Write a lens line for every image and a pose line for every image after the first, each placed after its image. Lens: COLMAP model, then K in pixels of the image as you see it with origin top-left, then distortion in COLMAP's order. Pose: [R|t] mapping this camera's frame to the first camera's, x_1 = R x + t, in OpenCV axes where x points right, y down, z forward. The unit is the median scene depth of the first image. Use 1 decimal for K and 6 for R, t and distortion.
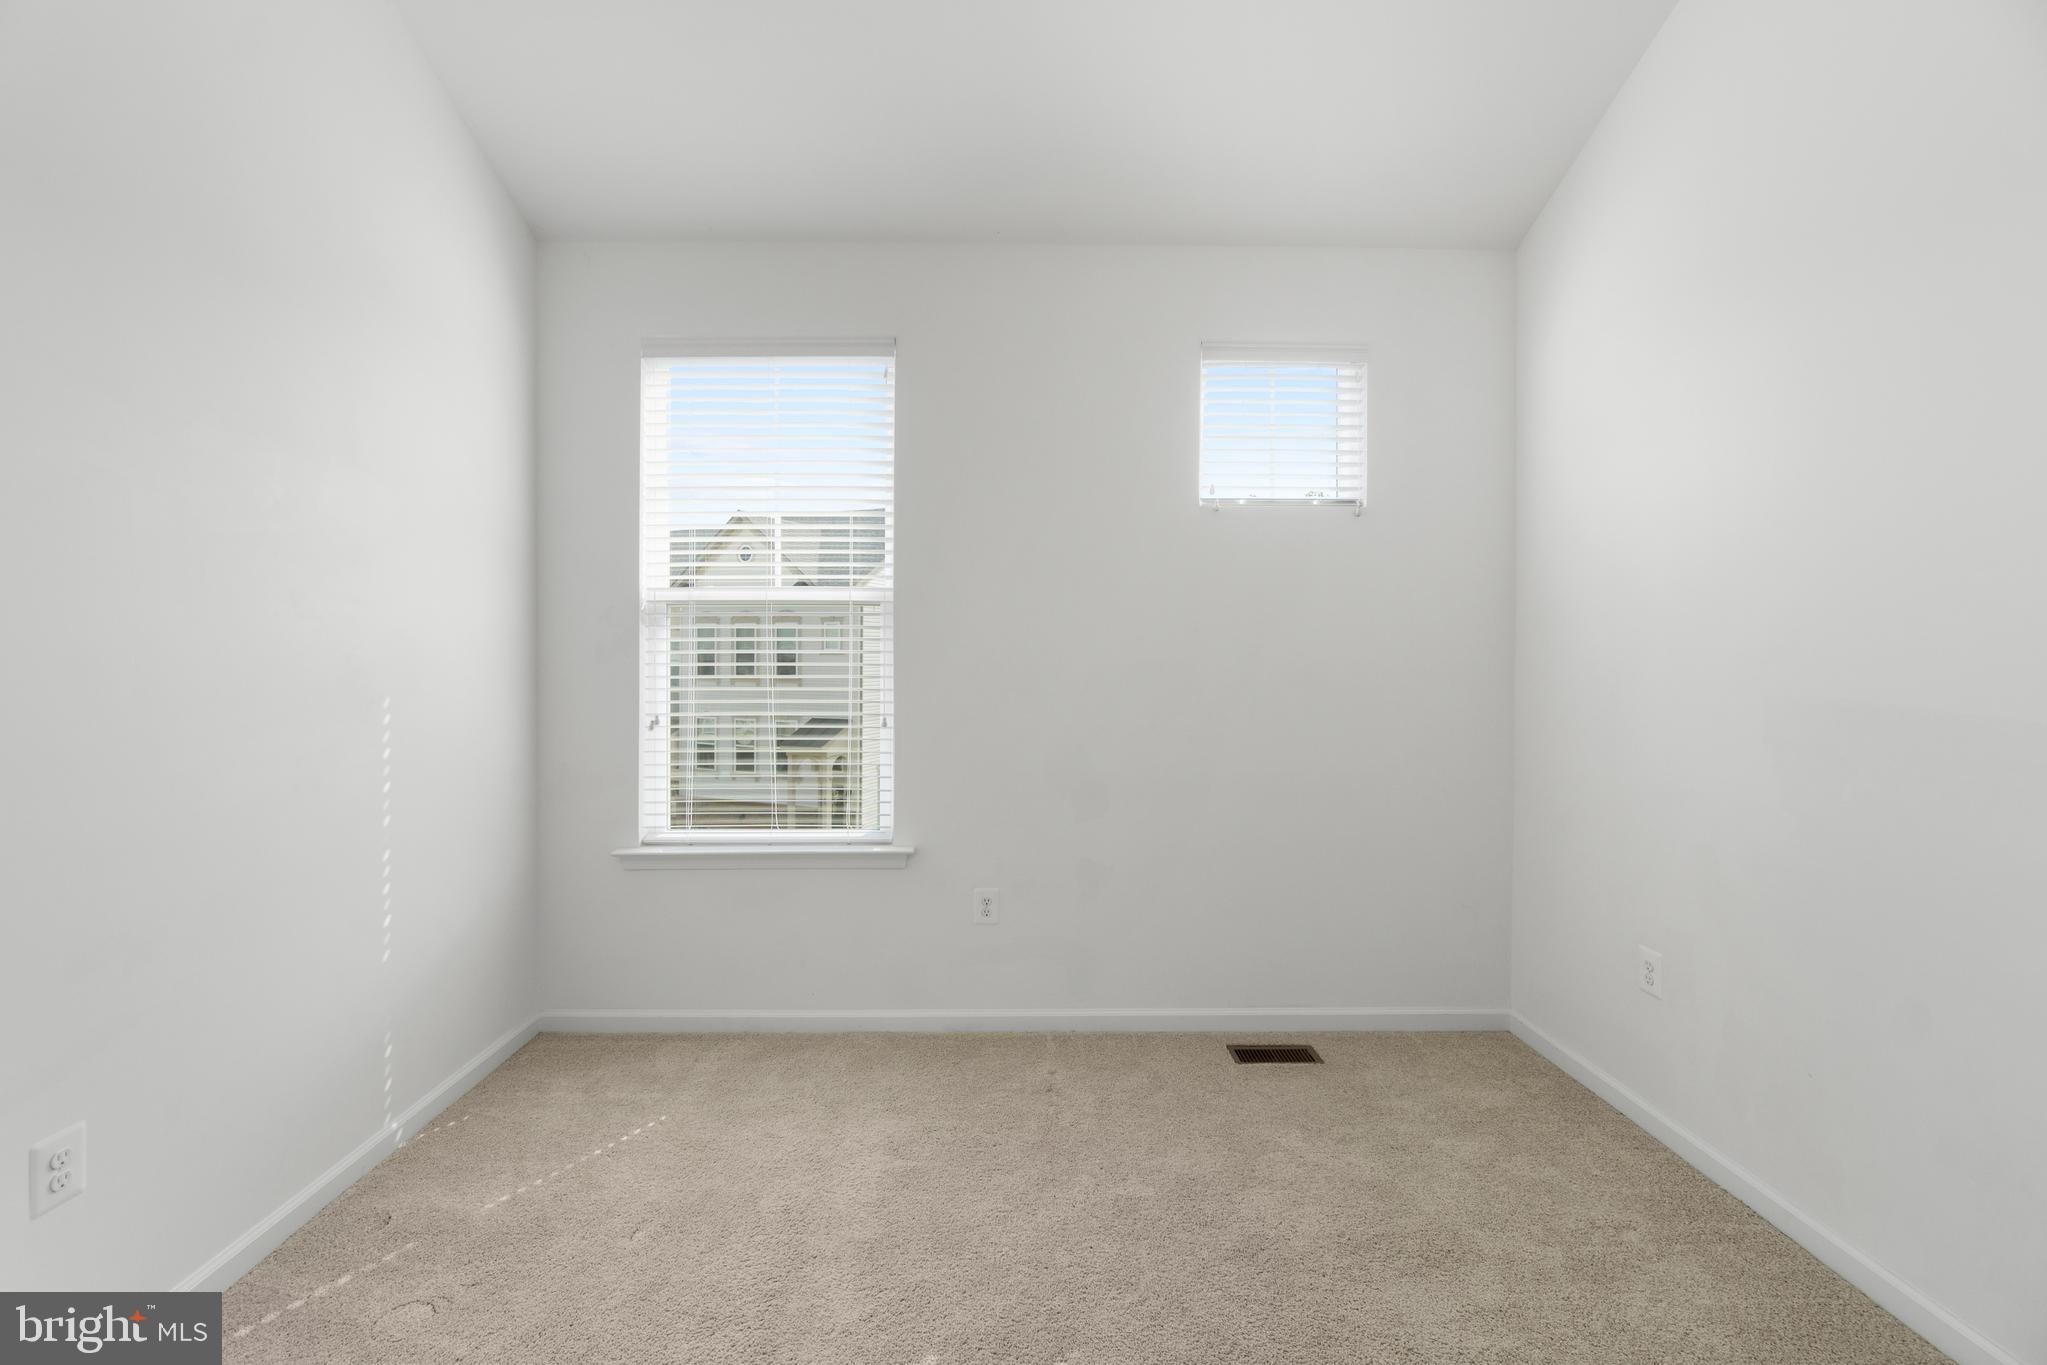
lens RADIAL K [[929.6, 0, 1018.7], [0, 929.6, 685.4], [0, 0, 1]] dist [0.001401, 0.000042]
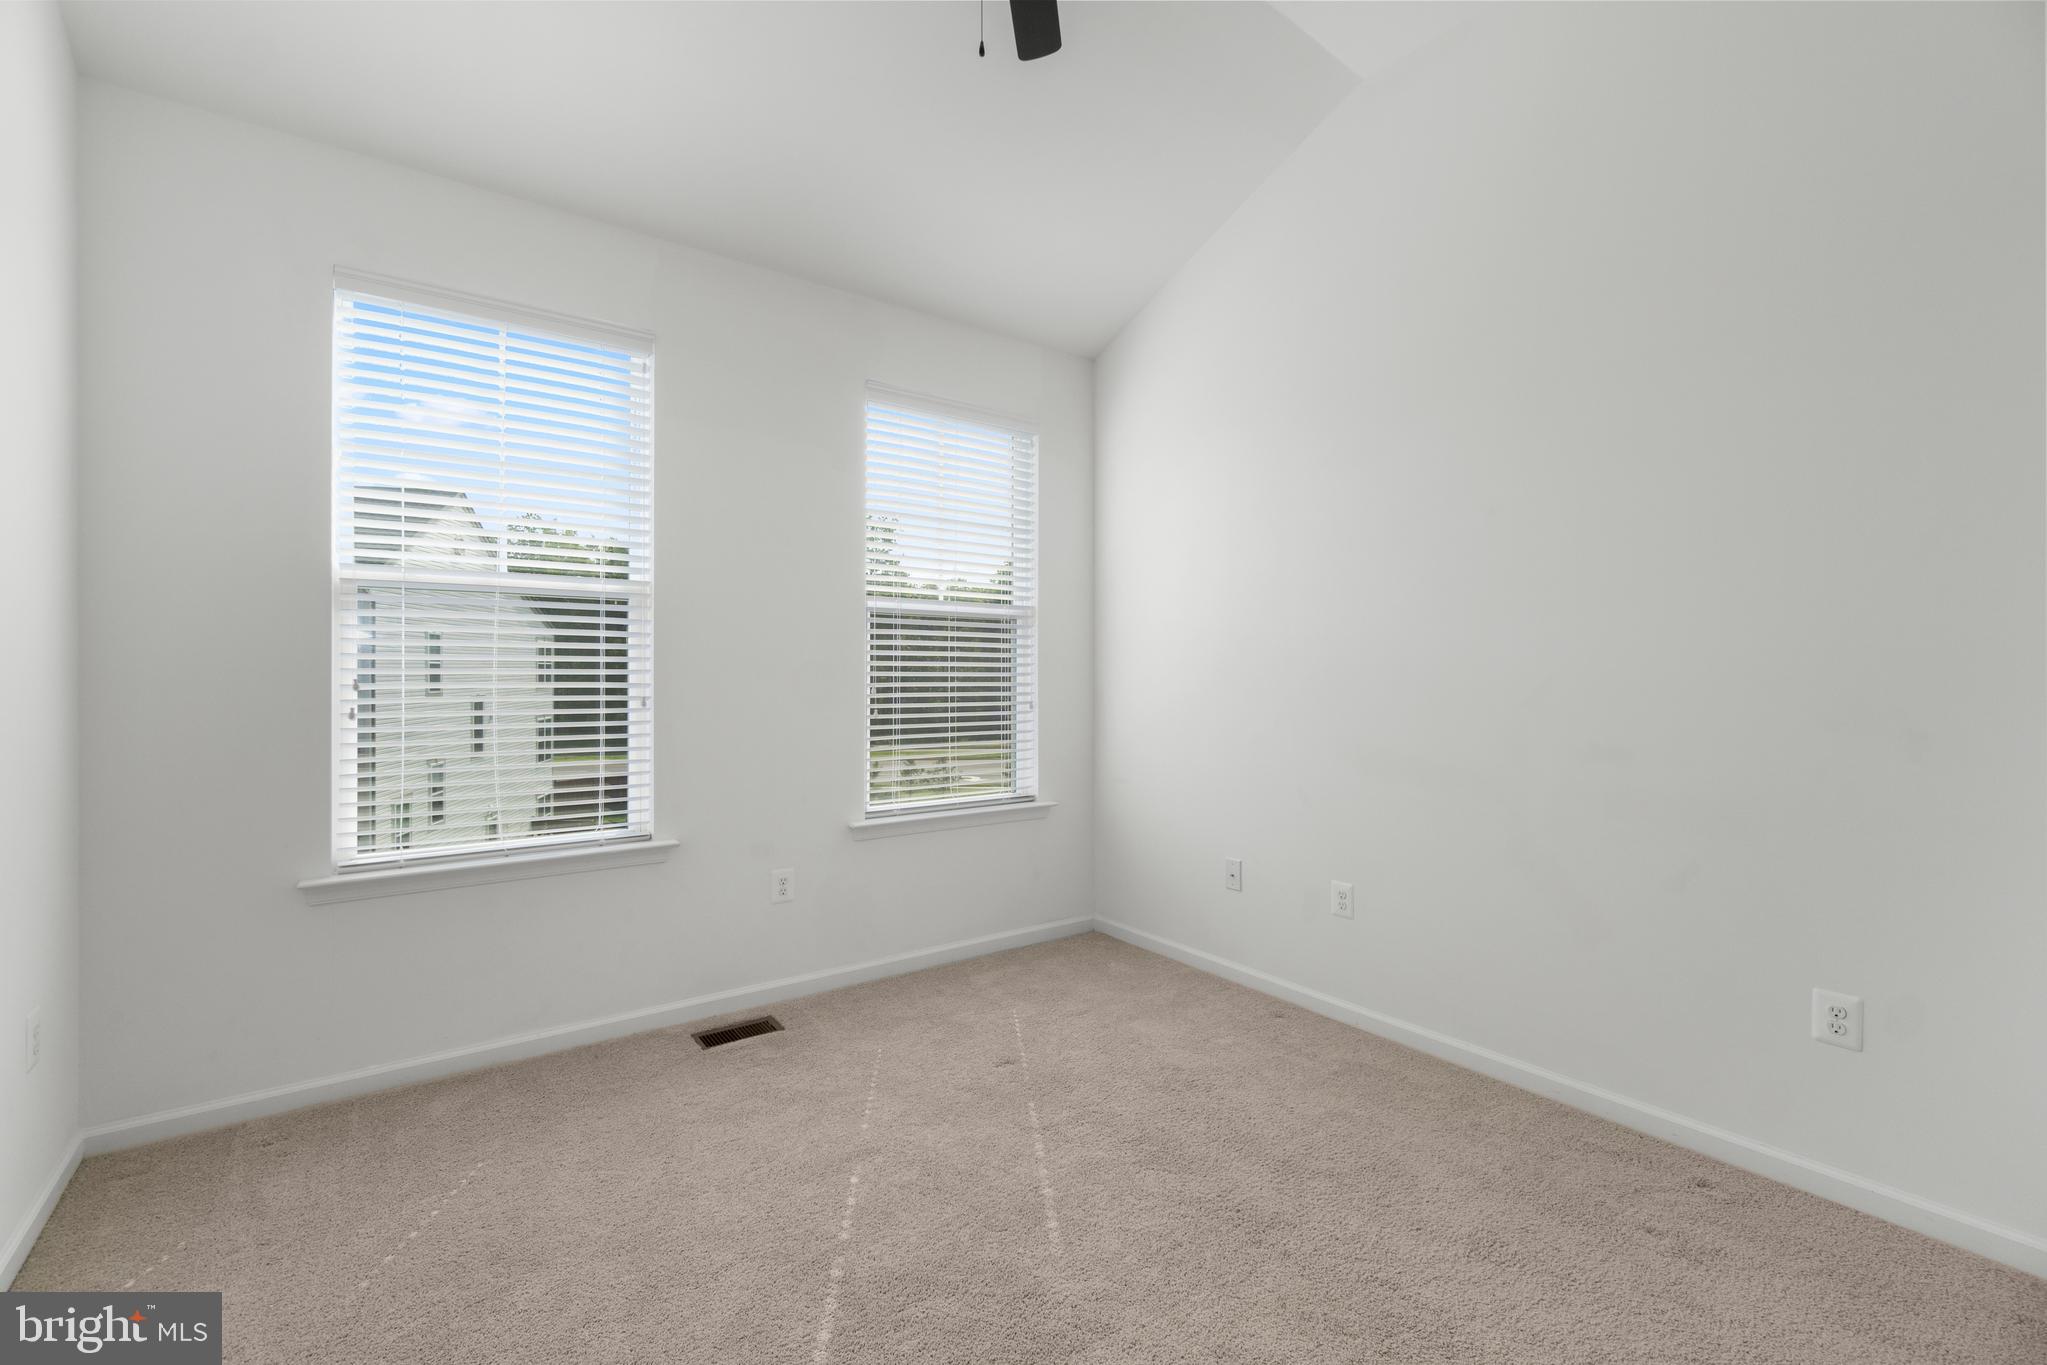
lens RADIAL K [[893.8, 0, 1022.1], [0, 893.8, 673.6], [0, 0, 1]] dist [0.000979, 0.000066]
pose [[0.802316, 0.002795, 0.596893, -0.360795], [0.001154, 0.999980, -0.006233, -0.001858], [-0.596898, 0.005690, 0.802297, -0.001398]]
